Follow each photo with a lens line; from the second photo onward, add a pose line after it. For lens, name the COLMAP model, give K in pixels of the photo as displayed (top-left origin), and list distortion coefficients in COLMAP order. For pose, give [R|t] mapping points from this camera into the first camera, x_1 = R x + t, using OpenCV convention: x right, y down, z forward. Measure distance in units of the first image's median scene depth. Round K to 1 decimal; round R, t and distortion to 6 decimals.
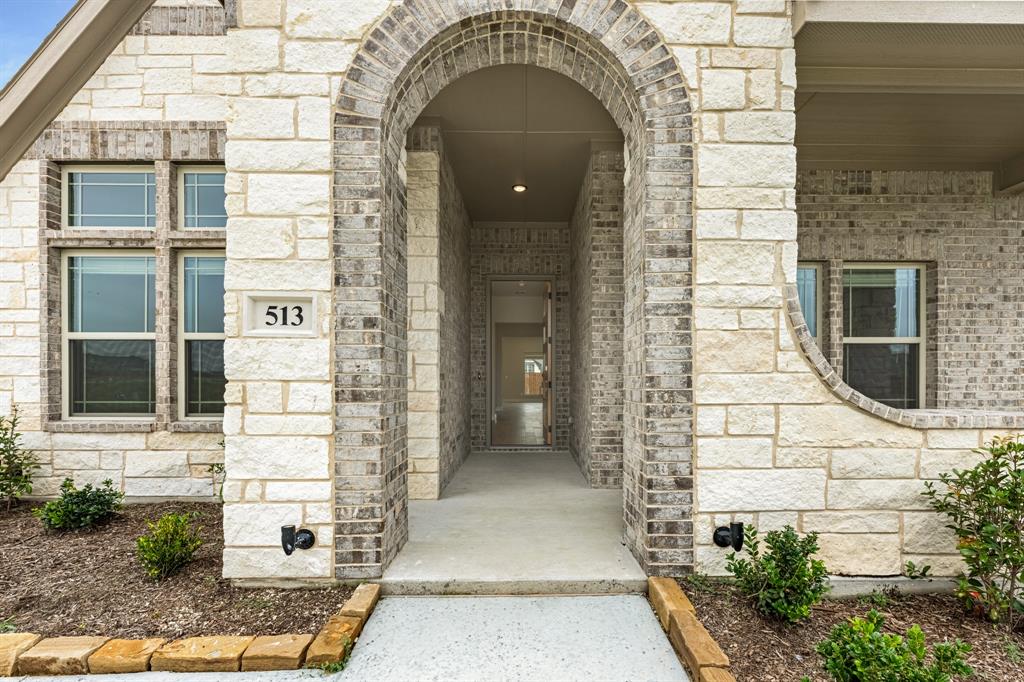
lens RADIAL K [[409.0, 0, 478.9], [0, 409.0, 306.9], [0, 0, 1]] dist [0.000971, 0.000032]
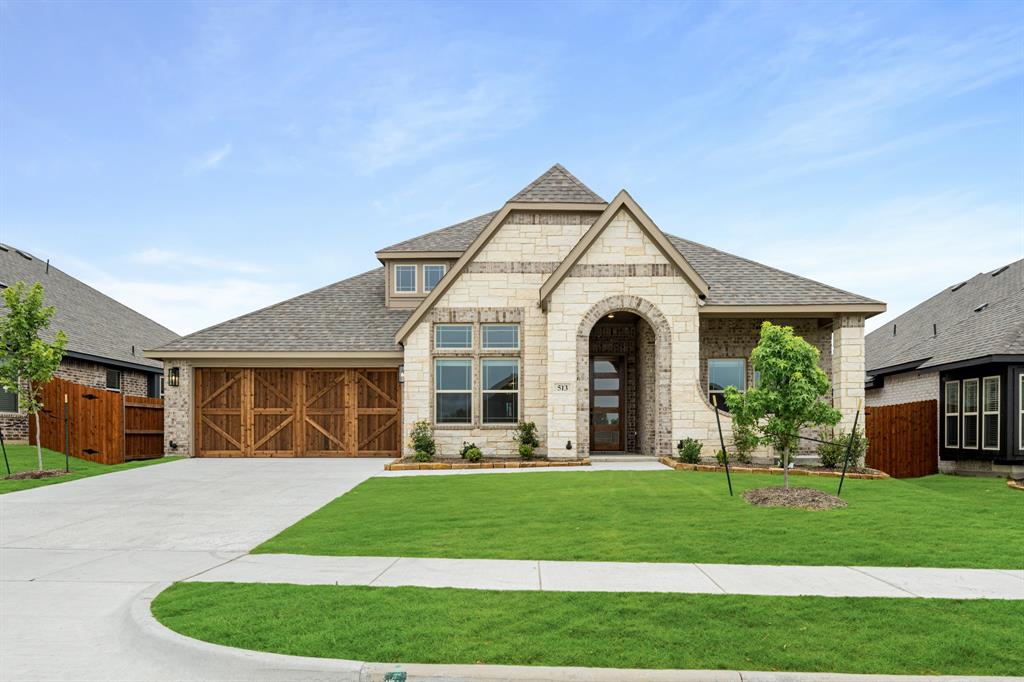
lens RADIAL K [[531.2, 0, 510.4], [0, 531.2, 340.5], [0, 0, 1]] dist [-0.003625, -0.000824]
pose [[0.999976, -0.003519, 0.005892, -0.985583], [0.003495, 0.999986, 0.004093, -0.436052], [-0.005907, -0.004072, 0.999974, -3.869350]]
